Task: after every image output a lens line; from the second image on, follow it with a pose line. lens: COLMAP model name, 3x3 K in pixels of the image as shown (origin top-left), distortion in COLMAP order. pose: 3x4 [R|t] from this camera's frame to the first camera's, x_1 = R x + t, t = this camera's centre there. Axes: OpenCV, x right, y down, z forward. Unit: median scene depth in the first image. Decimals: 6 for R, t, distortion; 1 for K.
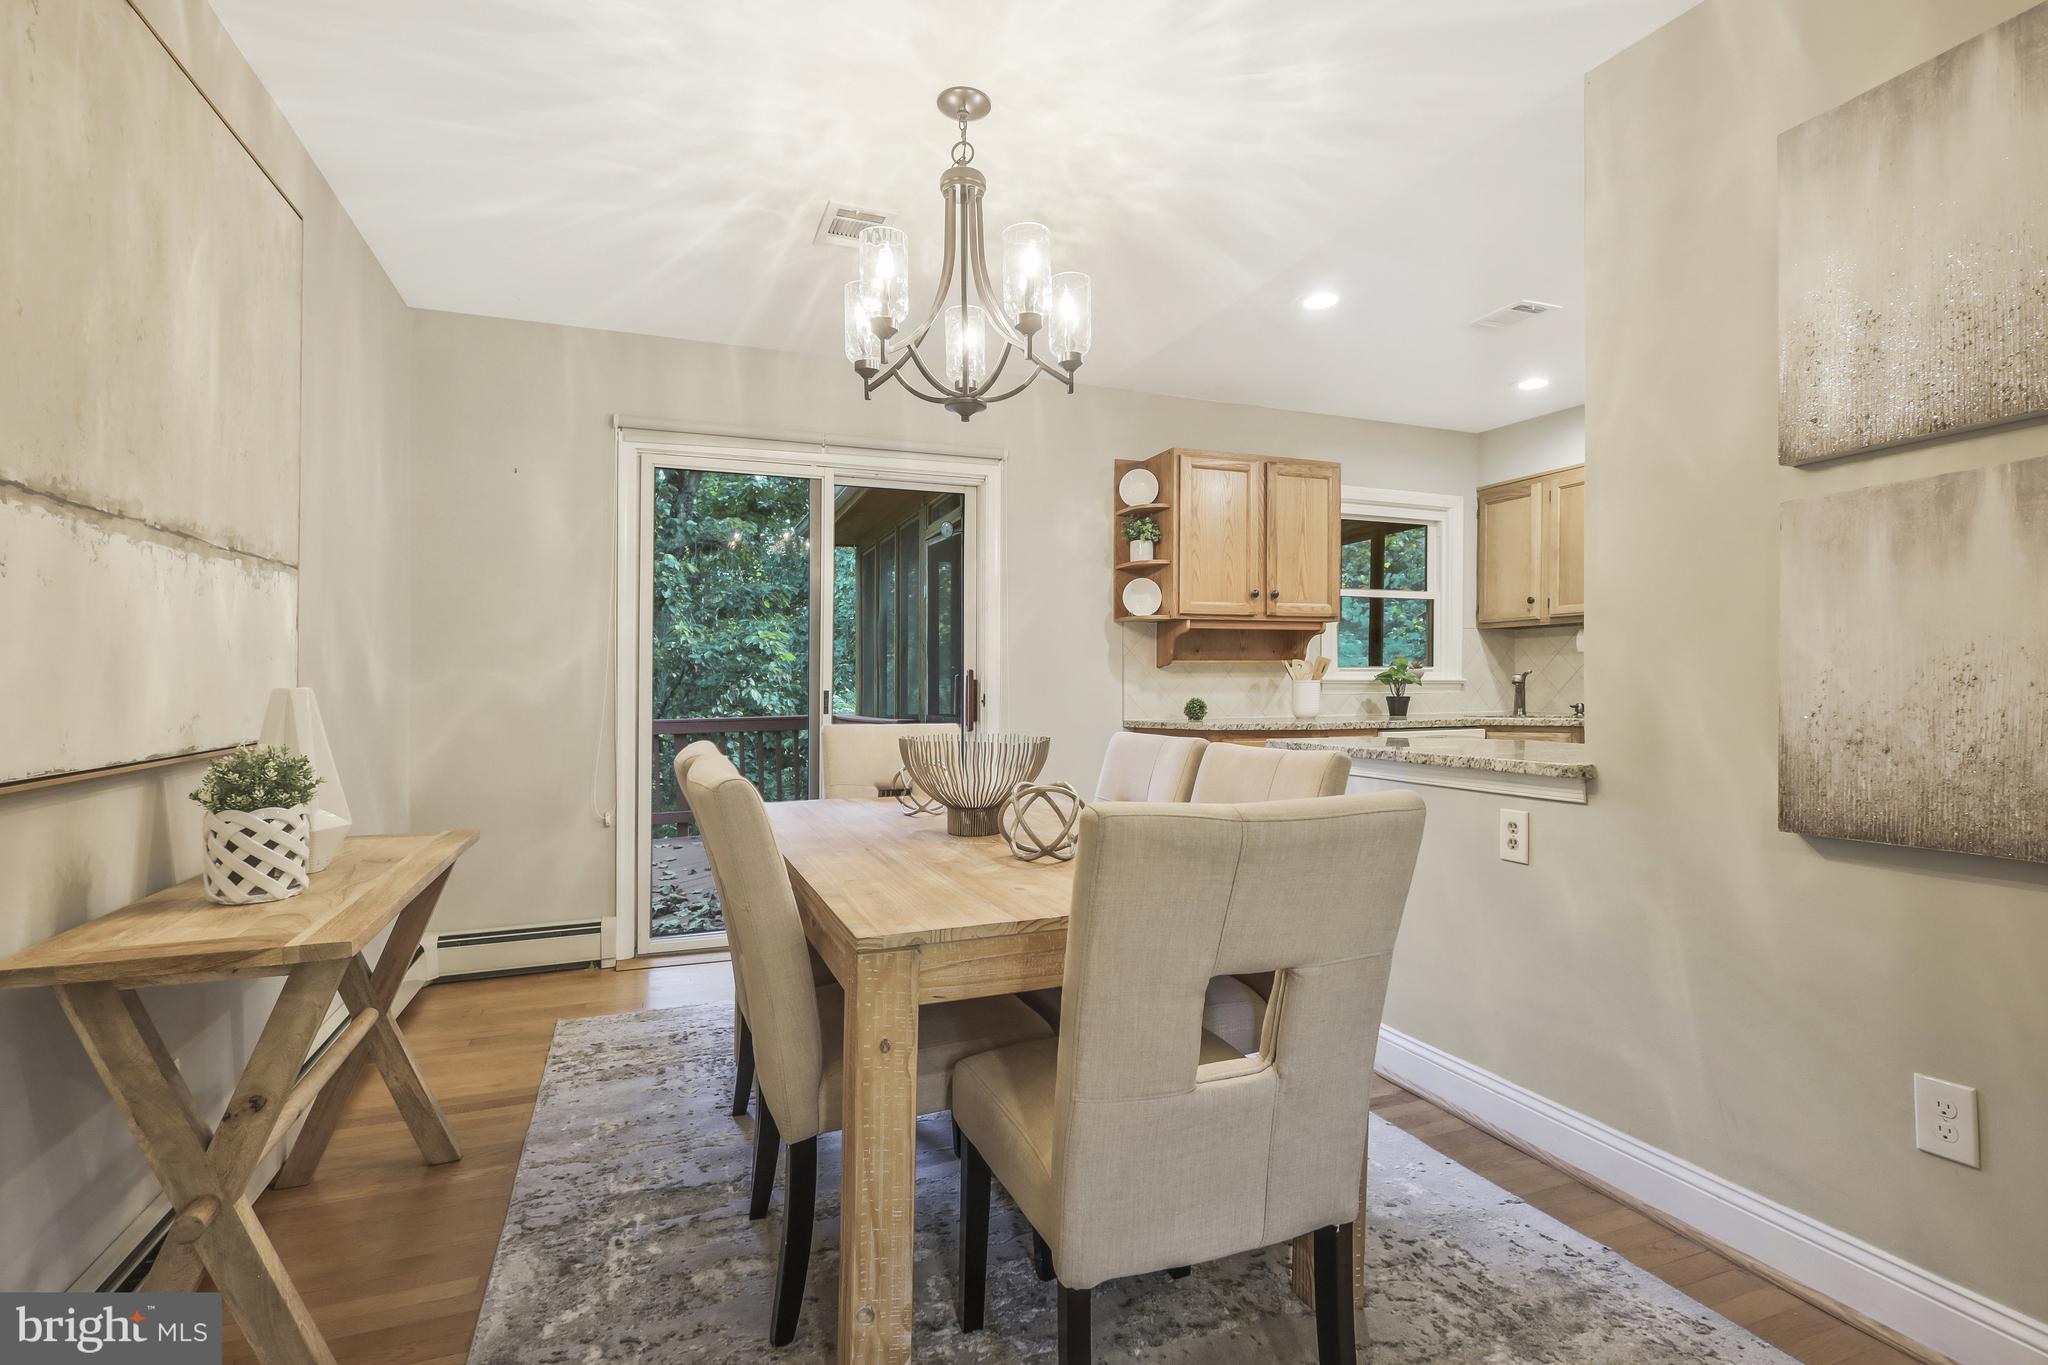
lens RADIAL K [[968.3, 0, 1024.0], [0, 968.3, 682.5], [0, 0, 1]] dist [-0.000209, -0.000085]
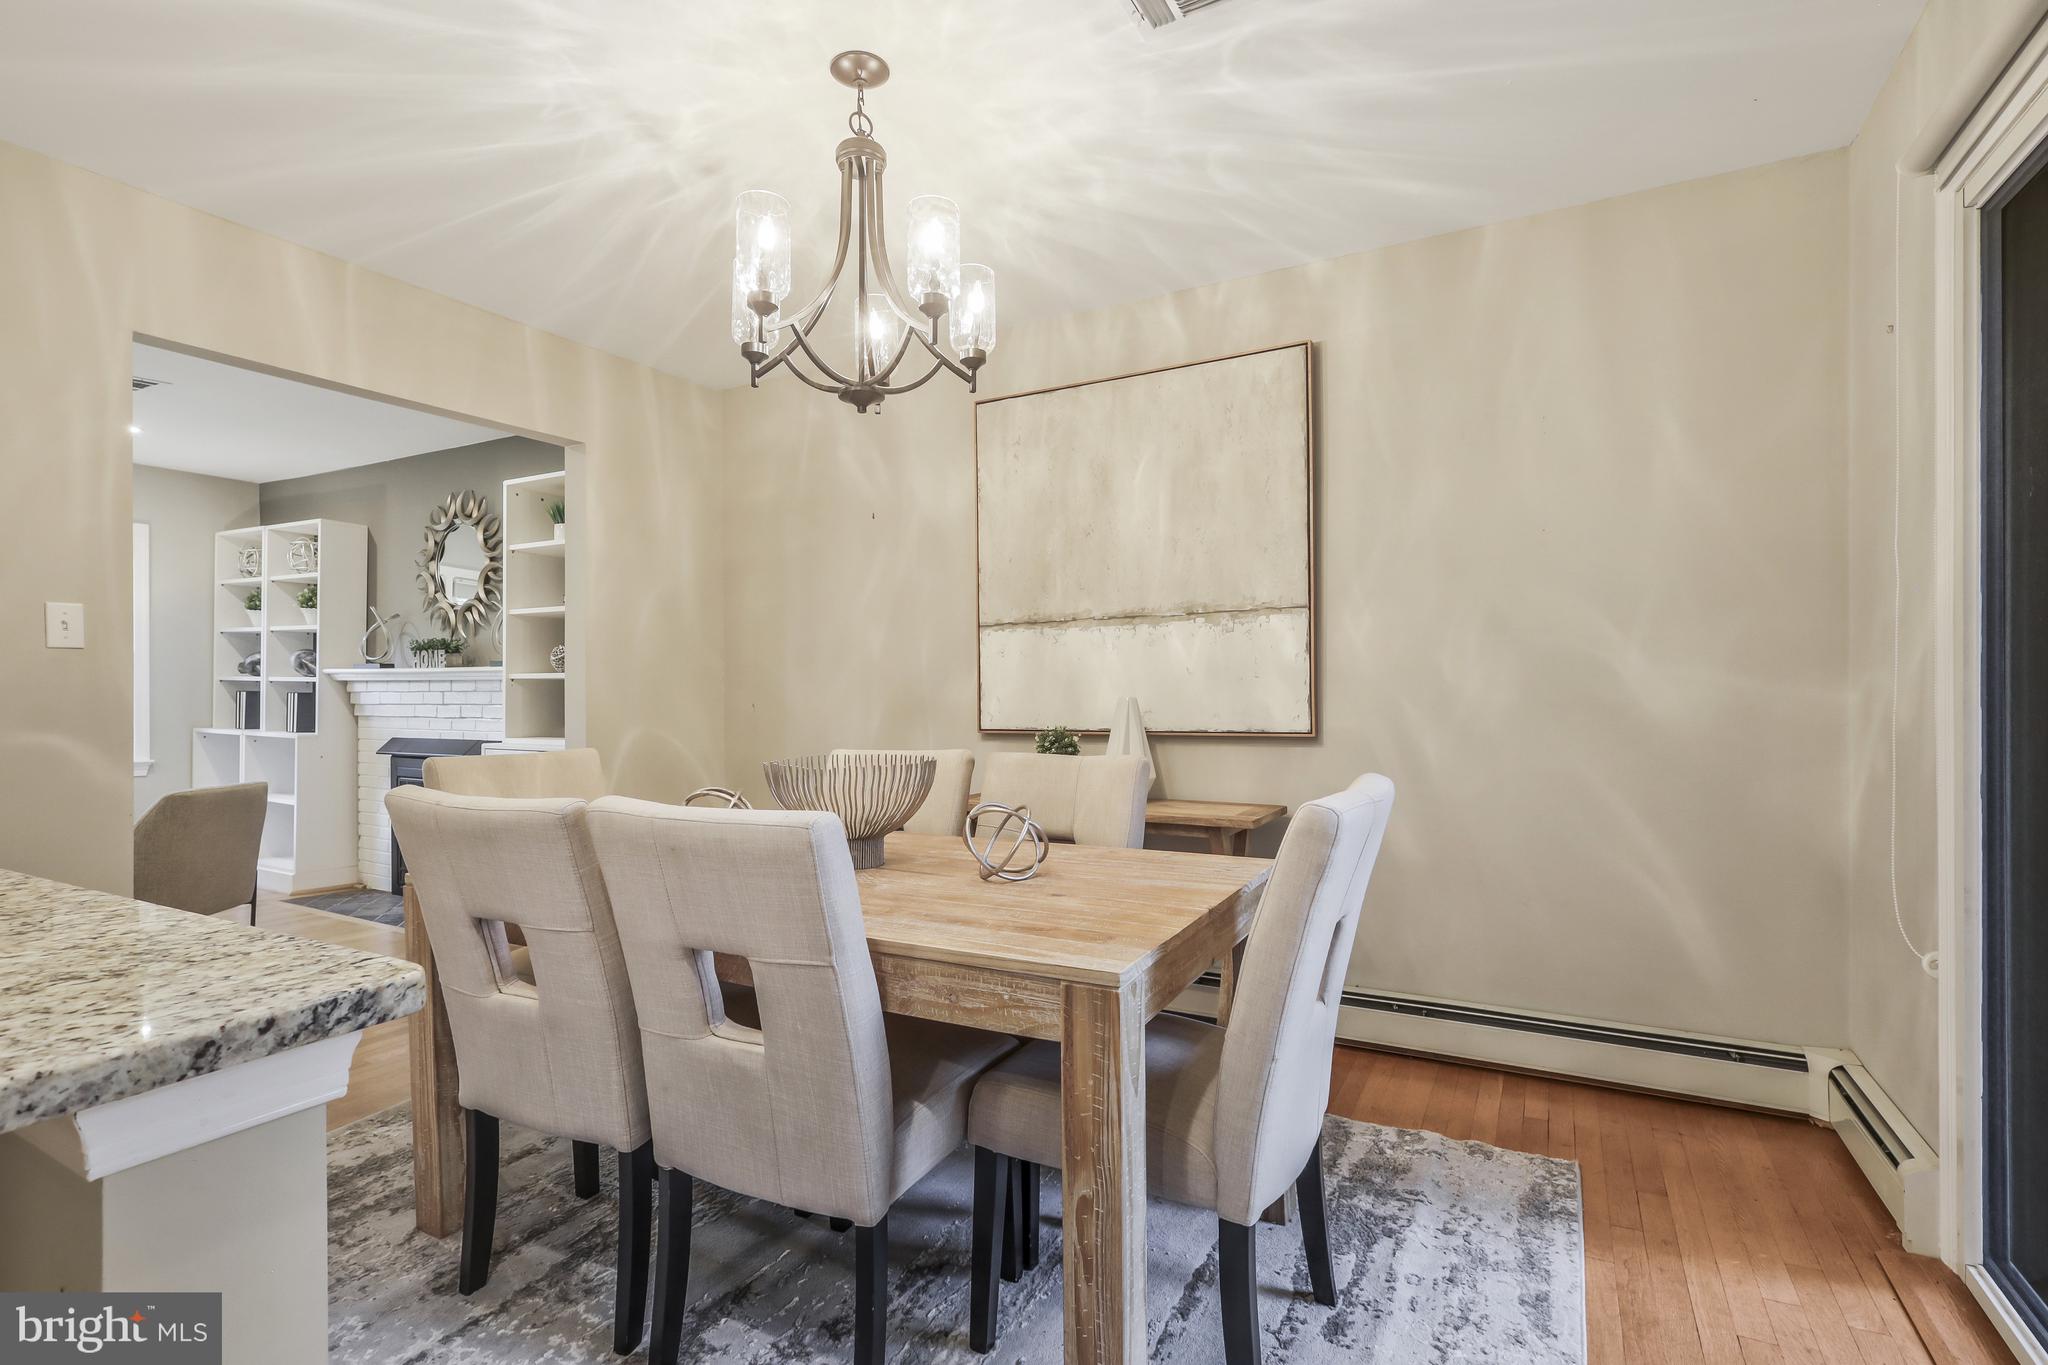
lens RADIAL K [[968.3, 0, 1024.0], [0, 968.3, 682.5], [0, 0, 1]] dist [-0.000209, -0.000085]
pose [[-0.760726, 0.001765, -0.649071, 0.416923], [0.007520, 0.999953, -0.006094, -0.009926], [0.649029, -0.009517, -0.760704, 1.794943]]
